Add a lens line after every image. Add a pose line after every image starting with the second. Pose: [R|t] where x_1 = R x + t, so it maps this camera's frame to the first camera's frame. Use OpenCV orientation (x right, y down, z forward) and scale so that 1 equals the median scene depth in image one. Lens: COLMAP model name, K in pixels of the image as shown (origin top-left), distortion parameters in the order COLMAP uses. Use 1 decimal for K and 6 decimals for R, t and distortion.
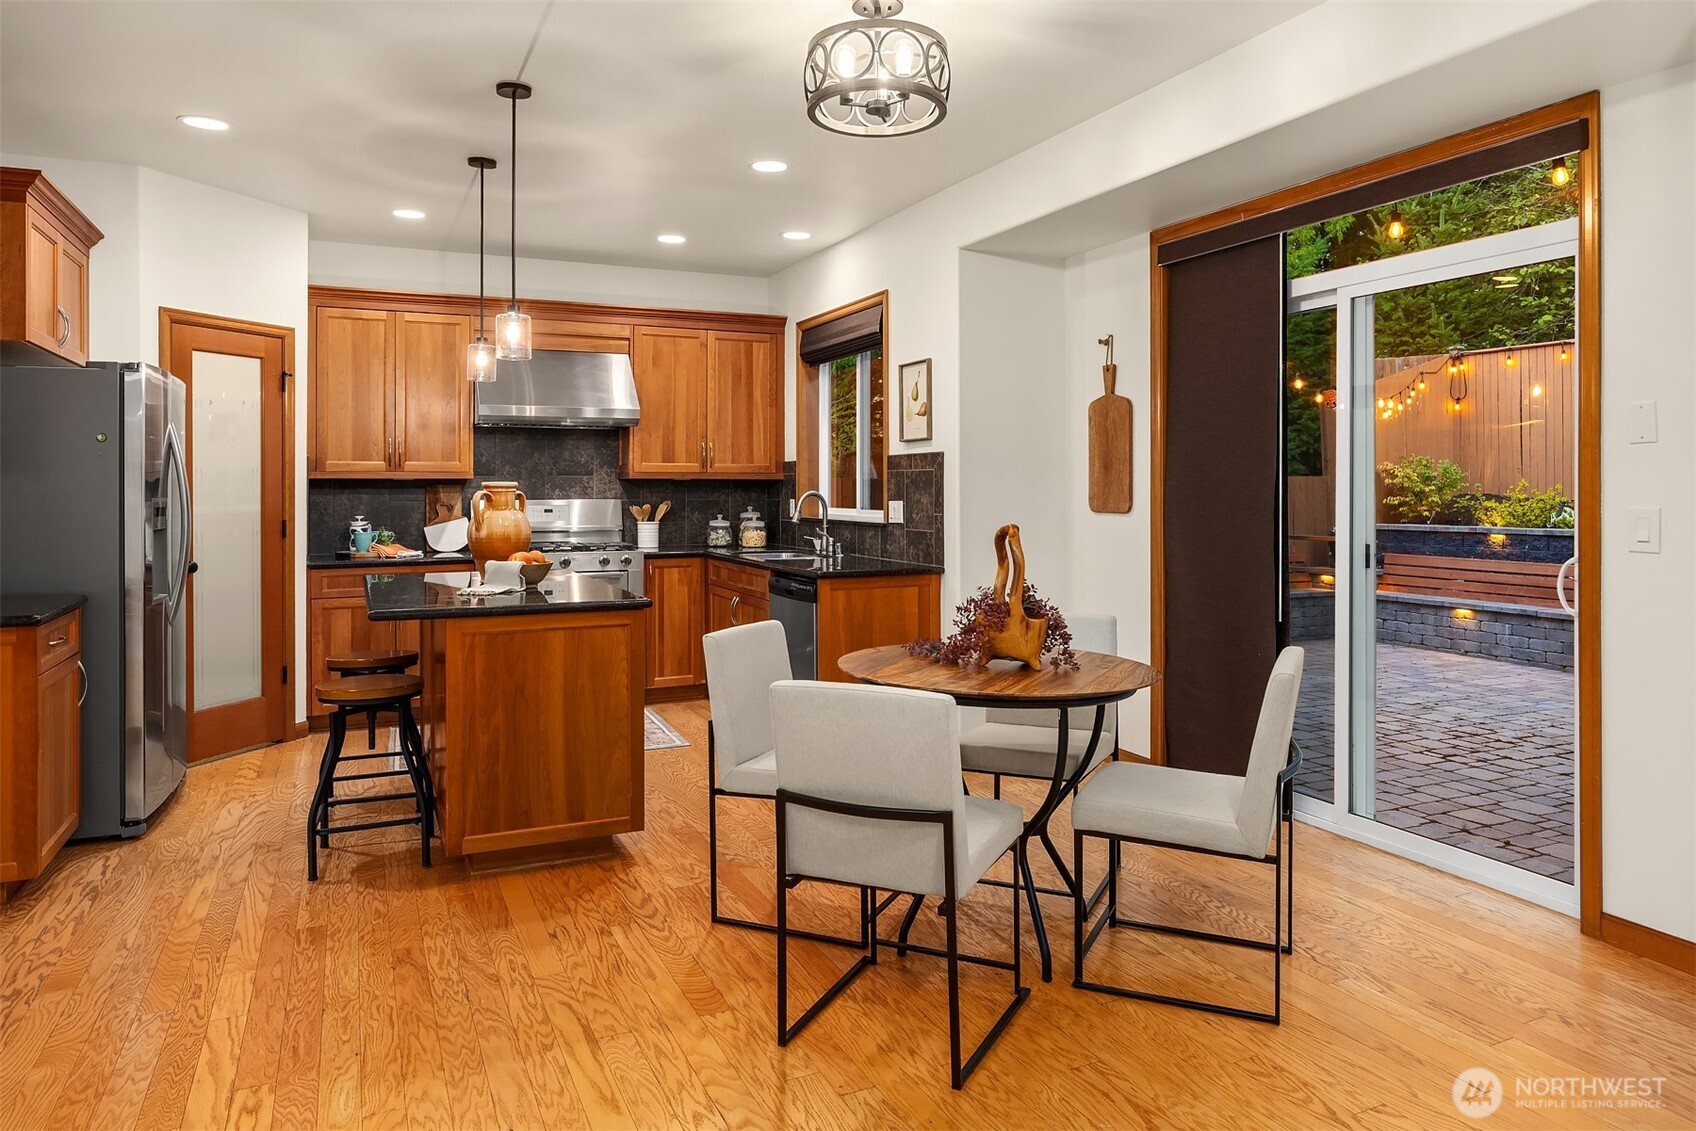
lens RADIAL K [[1110.8, 0, 853.2], [0, 1110.8, 480.7], [0, 0, 1]] dist [-0.005289, 0.002855]
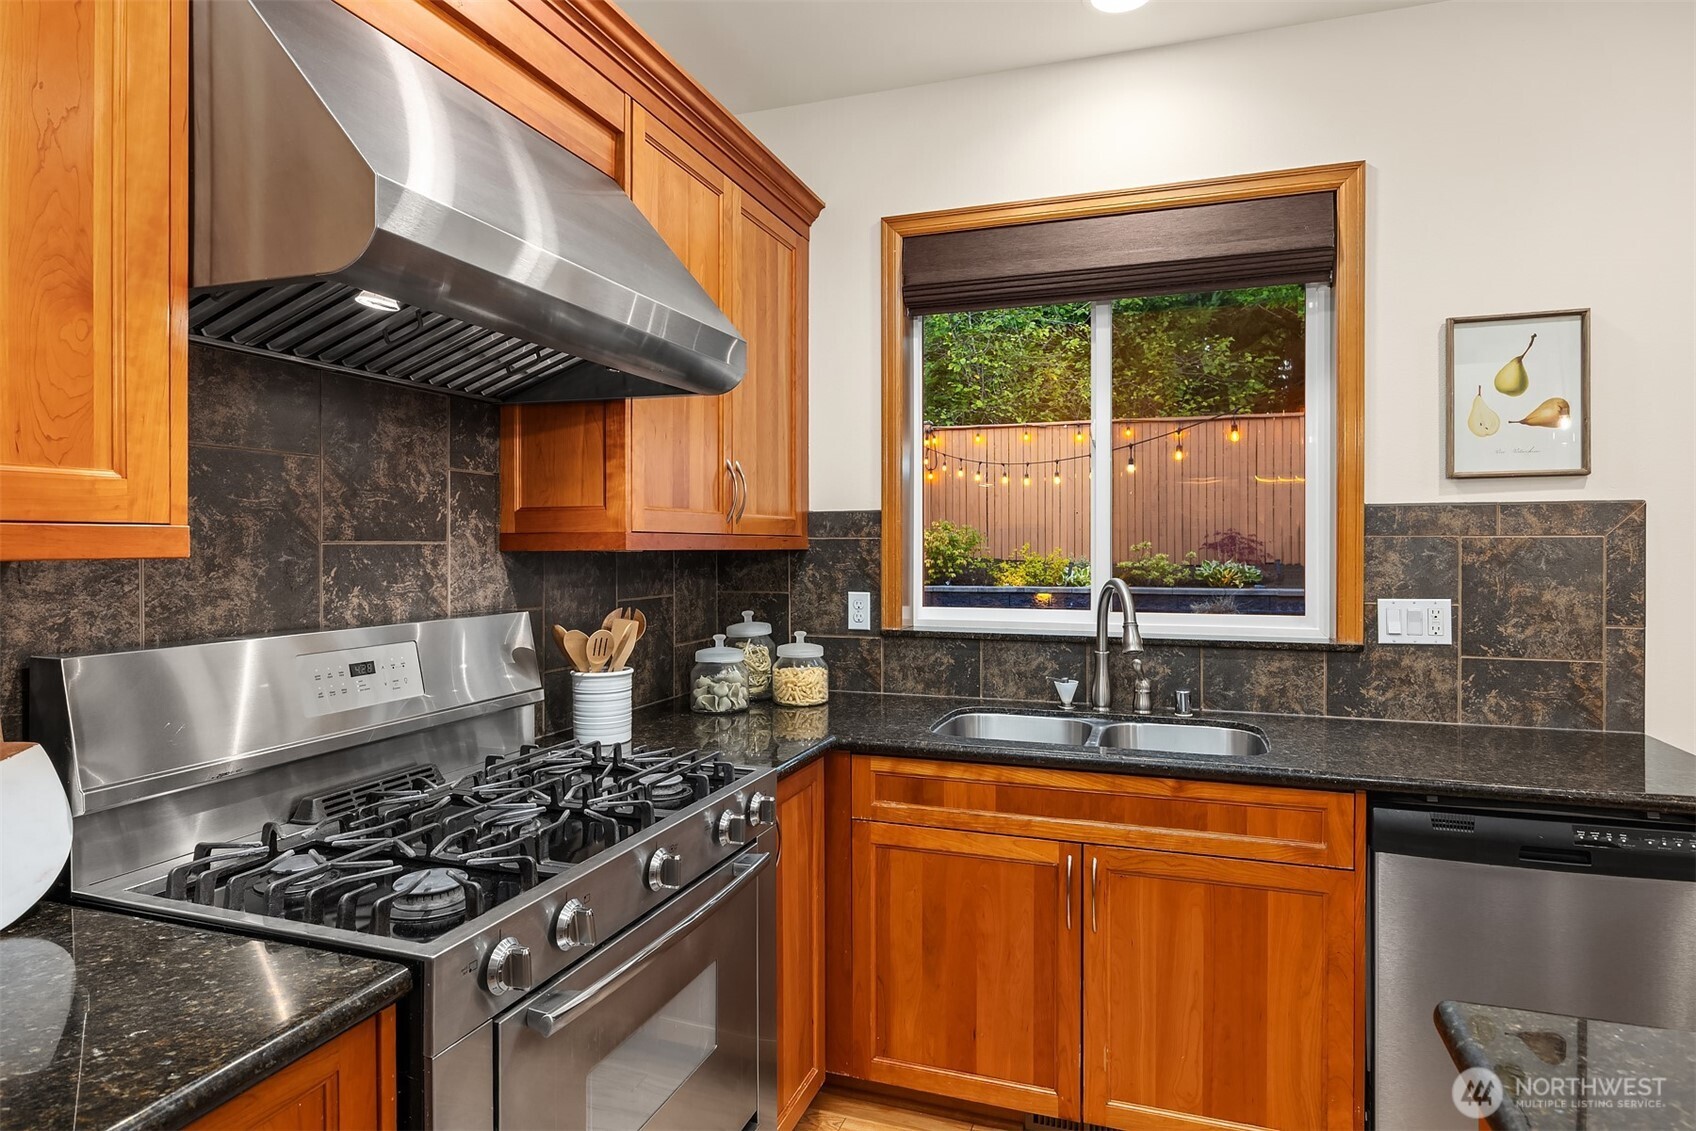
lens RADIAL K [[968.0, 0, 868.2], [0, 968.0, 552.7], [0, 0, 1]] dist [-0.002373, 0.002032]
pose [[0.682131, -0.006062, 0.731205, -0.391488], [-0.004160, 0.999917, 0.012171, -0.005590], [-0.731218, -0.011344, 0.682049, 0.799642]]
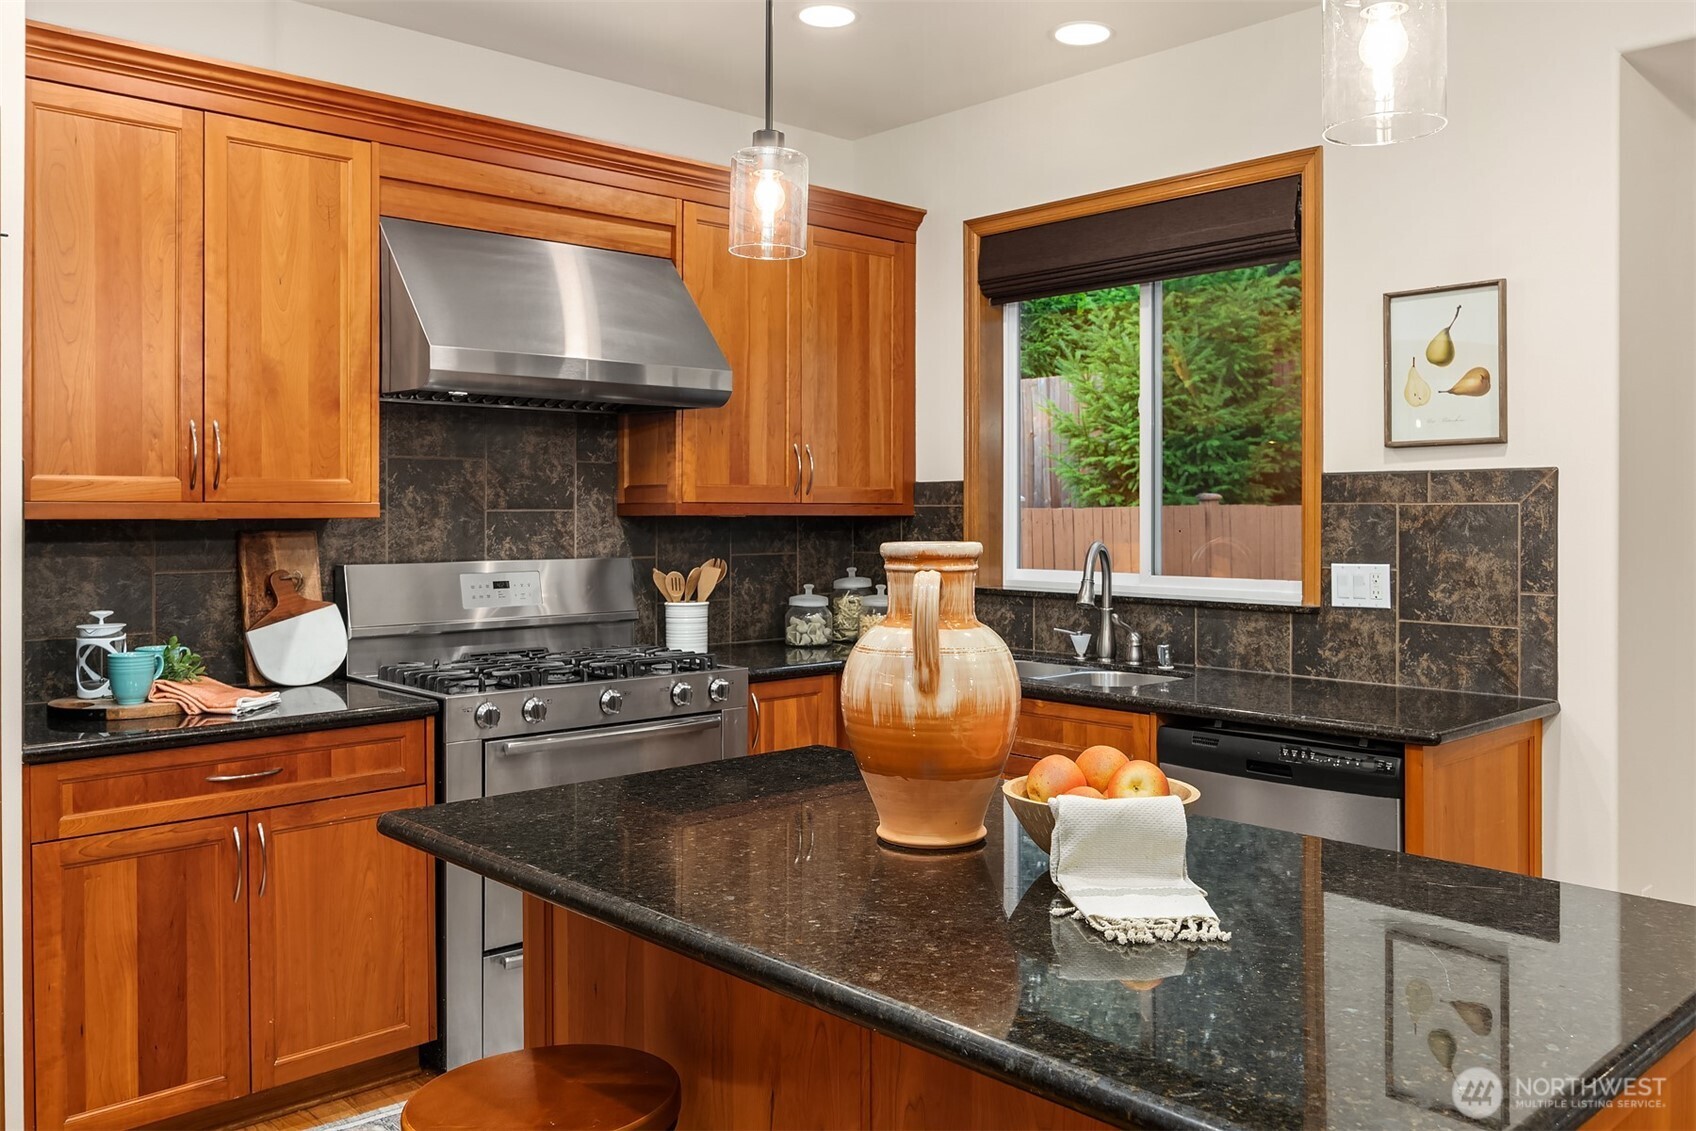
lens RADIAL K [[1396.5, 0, 857.2], [0, 1396.5, 514.0], [0, 0, 1]] dist [0.001991, 0.010682]
pose [[0.947885, -0.000609, 0.318611, -0.343410], [-0.001966, 0.999968, 0.007759, -0.008070], [-0.318606, -0.007981, 0.947854, 0.425030]]
